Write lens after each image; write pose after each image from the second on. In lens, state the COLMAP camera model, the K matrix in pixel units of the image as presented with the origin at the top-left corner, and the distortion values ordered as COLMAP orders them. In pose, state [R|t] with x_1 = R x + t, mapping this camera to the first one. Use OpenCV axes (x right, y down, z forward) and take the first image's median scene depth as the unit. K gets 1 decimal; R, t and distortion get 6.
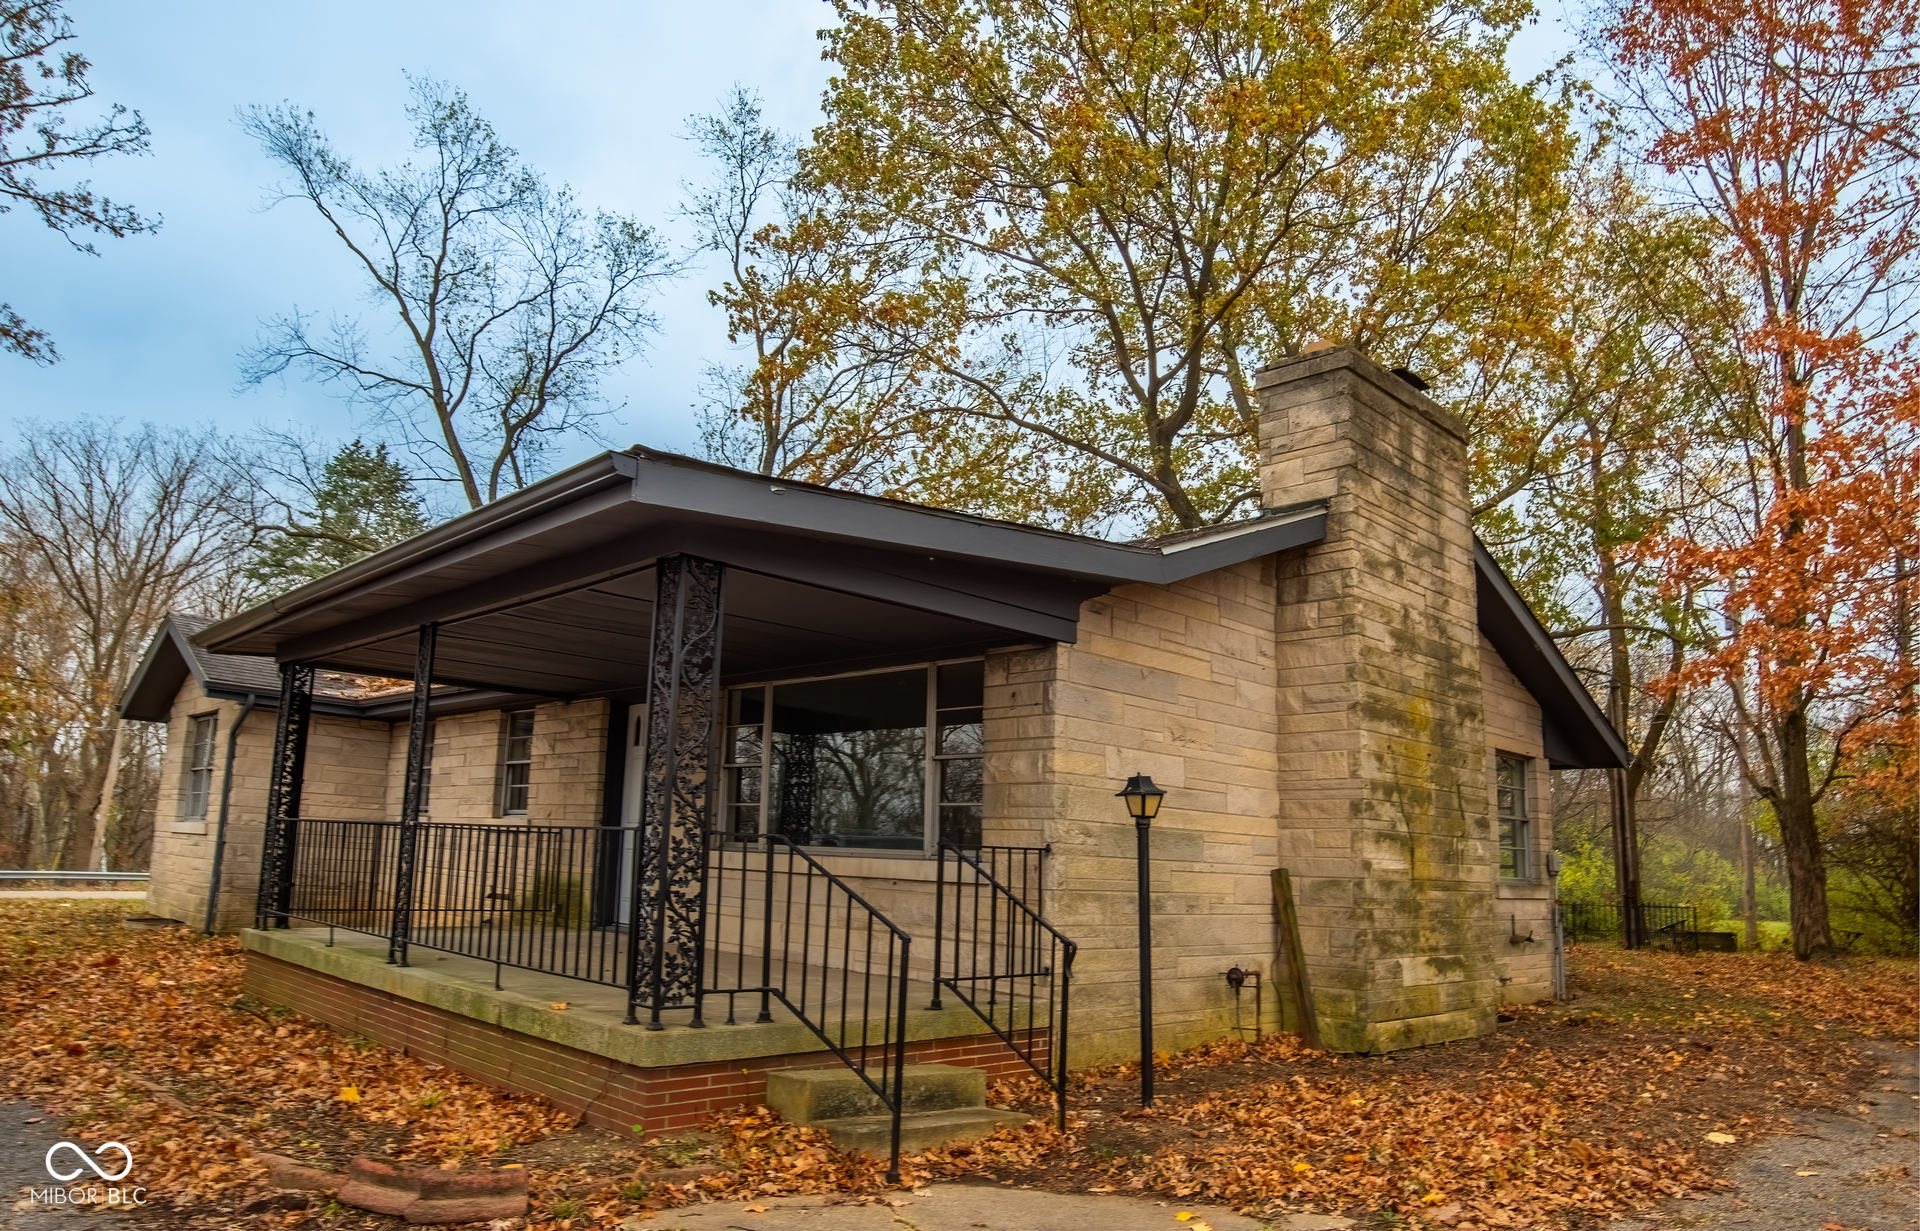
lens RADIAL K [[1216.1, 0, 959.7], [0, 1216.1, 714.2], [0, 0, 1]] dist [-0.039806, 0.031255]
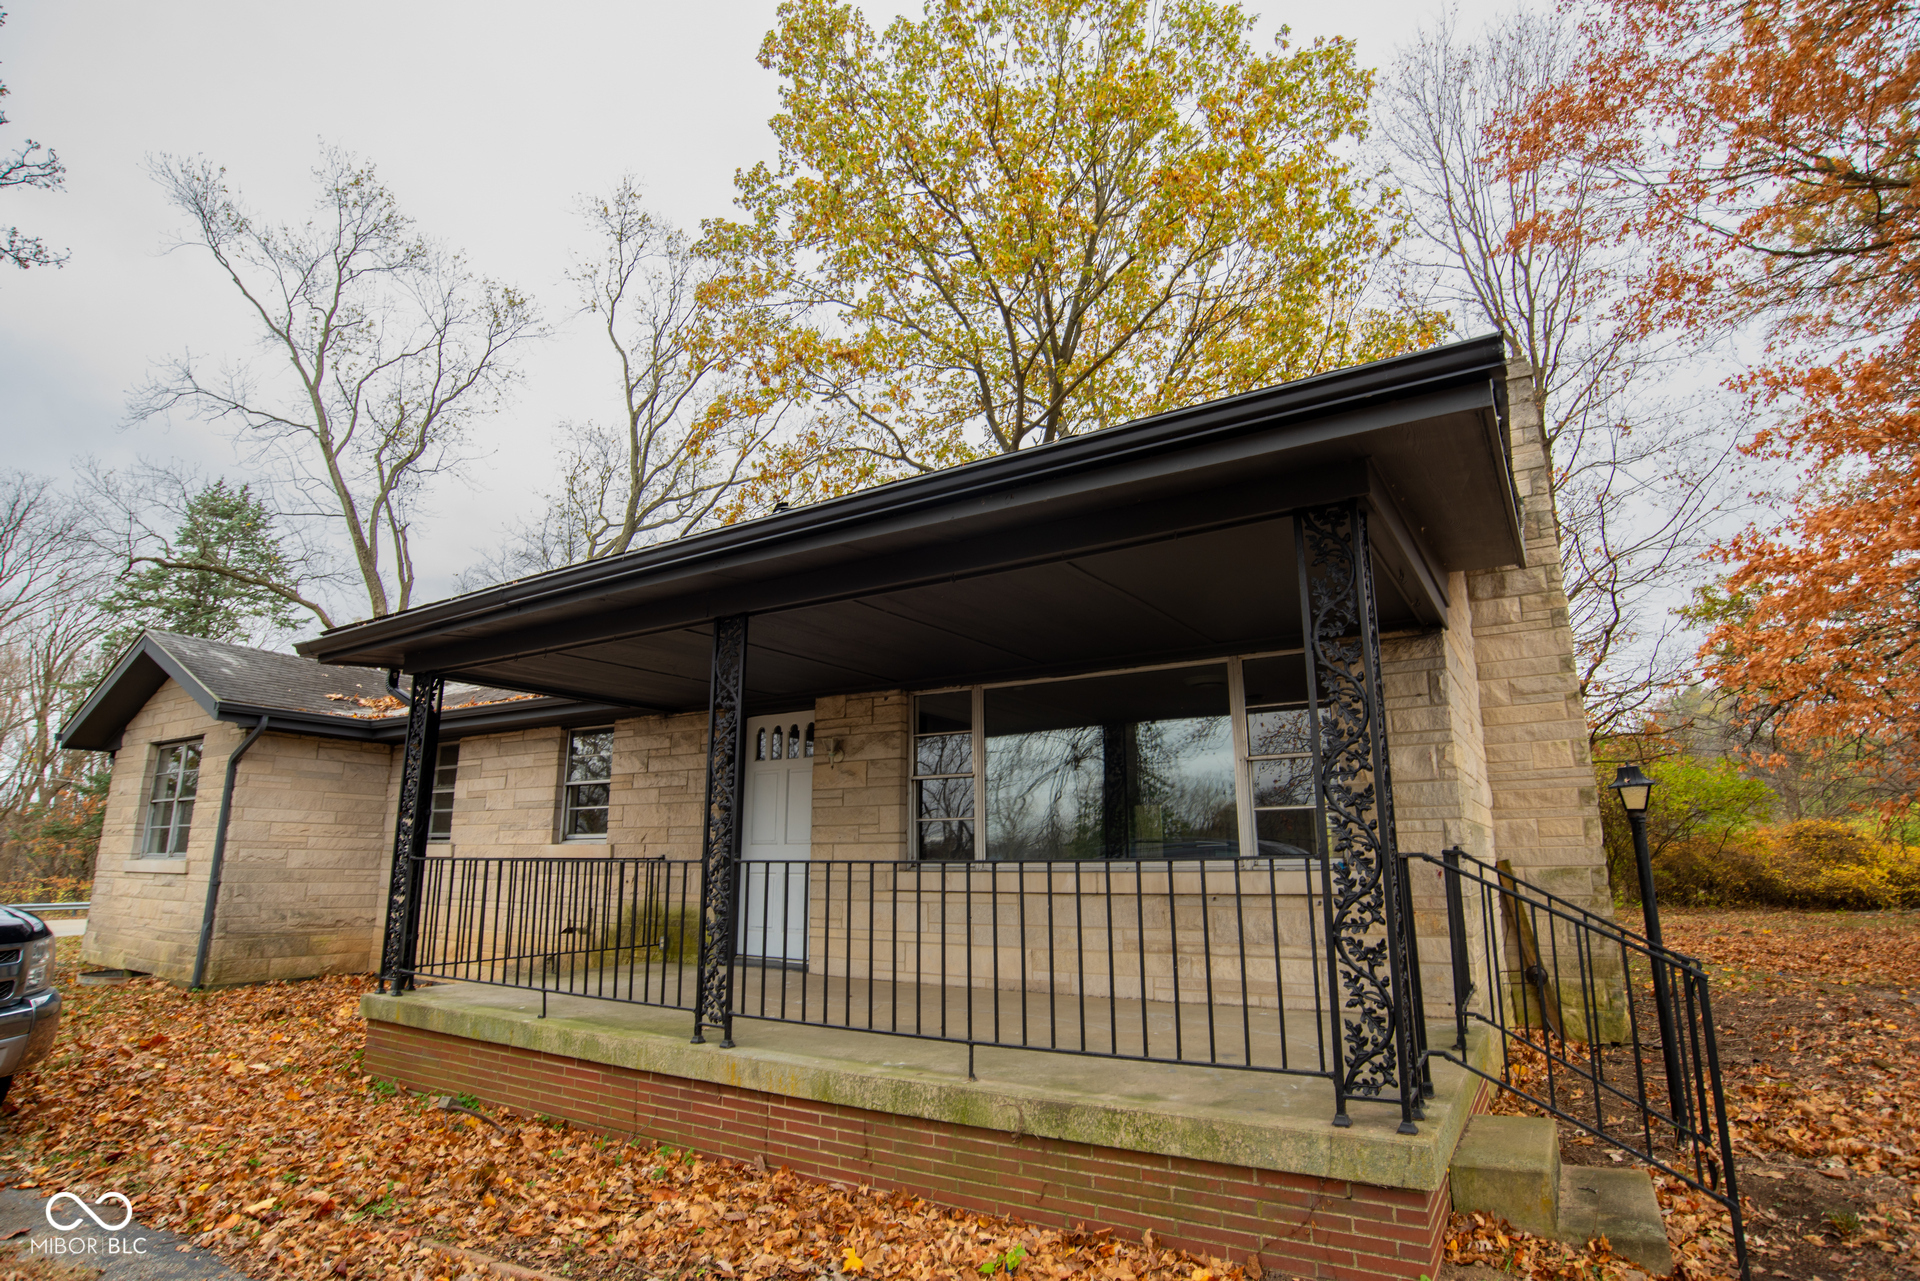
lens RADIAL K [[1029.4, 0, 926.7], [0, 1029.4, 635.0], [0, 0, 1]] dist [-0.071050, 0.031949]
pose [[0.982148, -0.009805, 0.187854, -0.108299], [0.026724, 0.995784, -0.087746, 0.001008], [-0.186202, 0.091200, 0.978270, 0.072806]]
